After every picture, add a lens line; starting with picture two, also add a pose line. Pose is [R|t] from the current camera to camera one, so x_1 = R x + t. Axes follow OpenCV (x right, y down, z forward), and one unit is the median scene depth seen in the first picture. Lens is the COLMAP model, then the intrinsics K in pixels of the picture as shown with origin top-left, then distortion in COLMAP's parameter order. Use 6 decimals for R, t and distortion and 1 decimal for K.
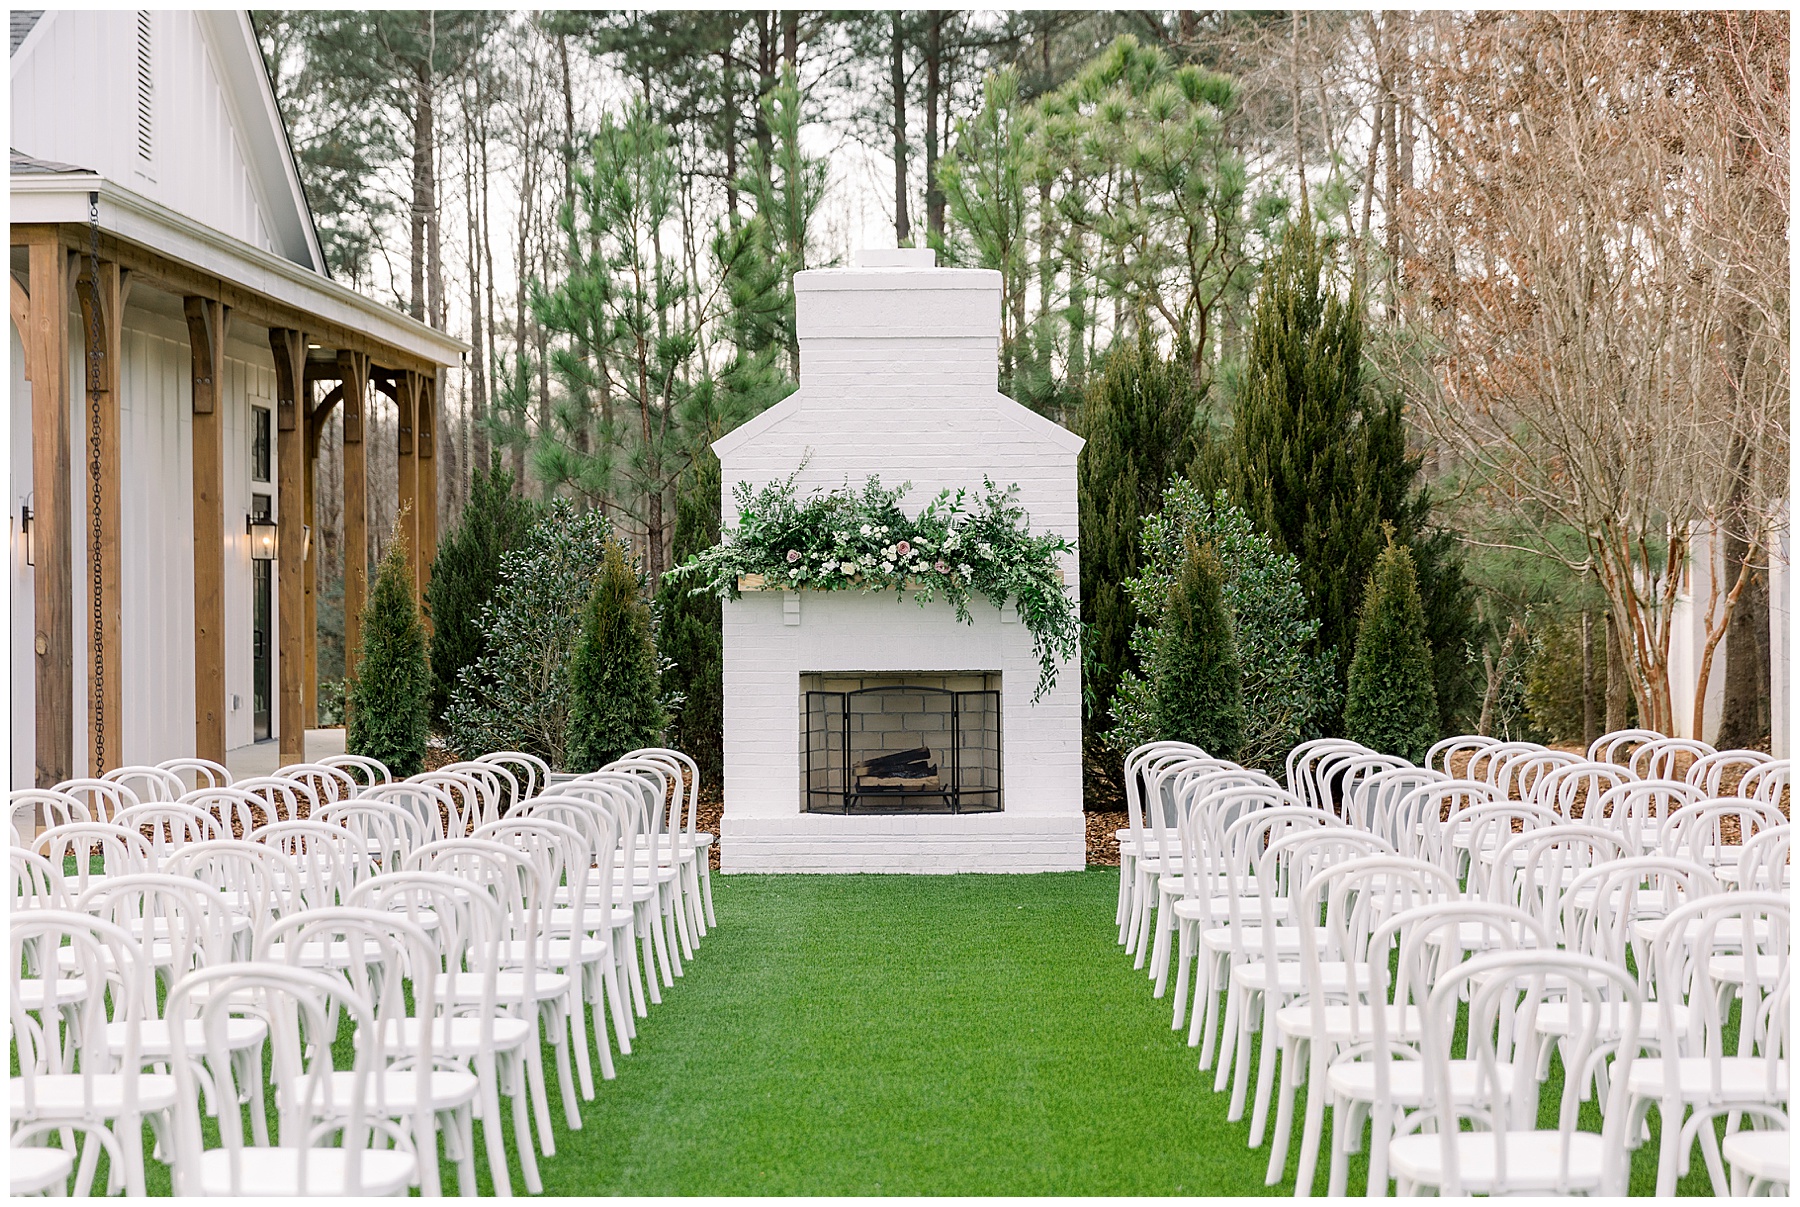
lens RADIAL K [[3704.0, 0, 900.0], [0, 3704.0, 603.5], [0, 0, 1]] dist [-0.021709, 0.242506]
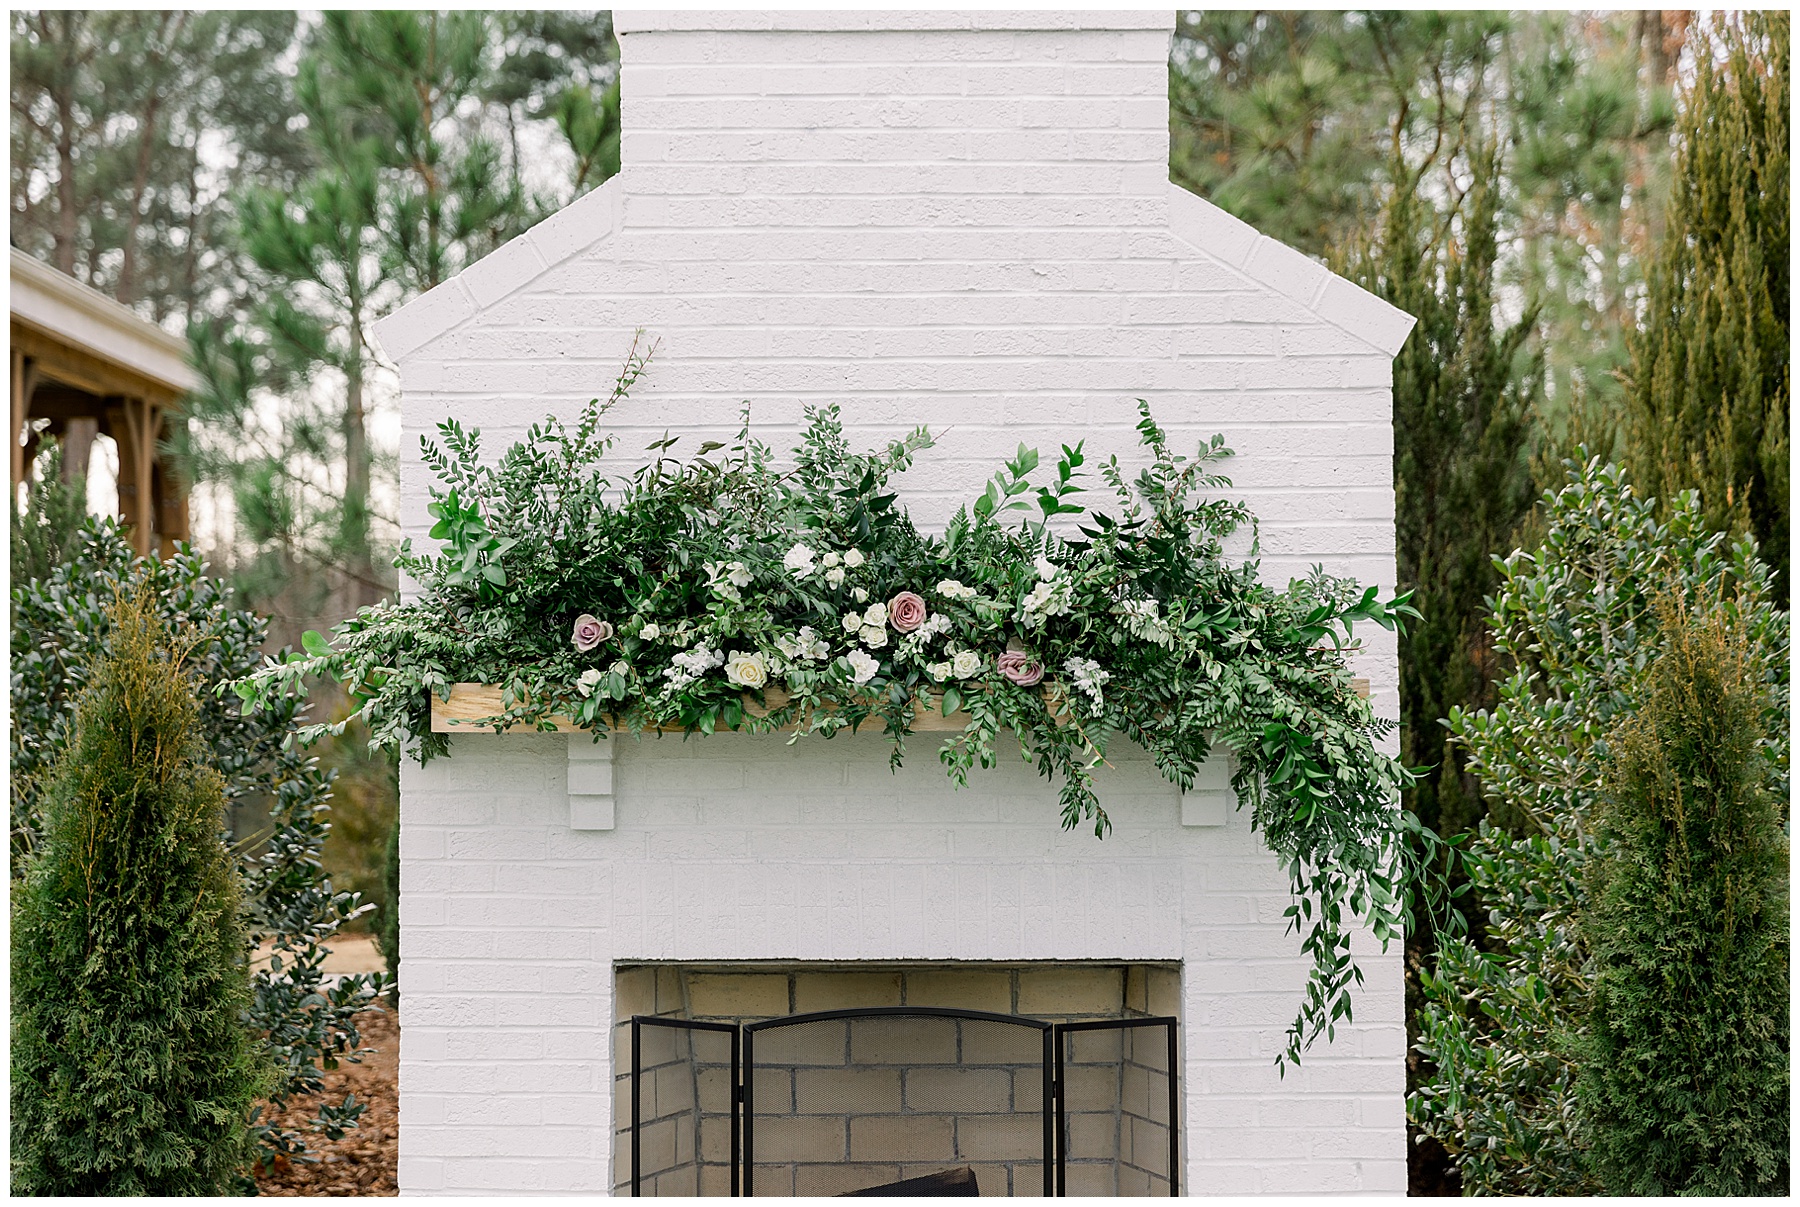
lens RADIAL K [[3704.0, 0, 900.0], [0, 3704.0, 603.5], [0, 0, 1]] dist [-0.021709, 0.242506]
pose [[0.999985, 0.004461, 0.003074, -0.000849], [-0.004329, 0.999125, -0.041594, -0.001273], [-0.003257, 0.041581, 0.999130, 0.651898]]
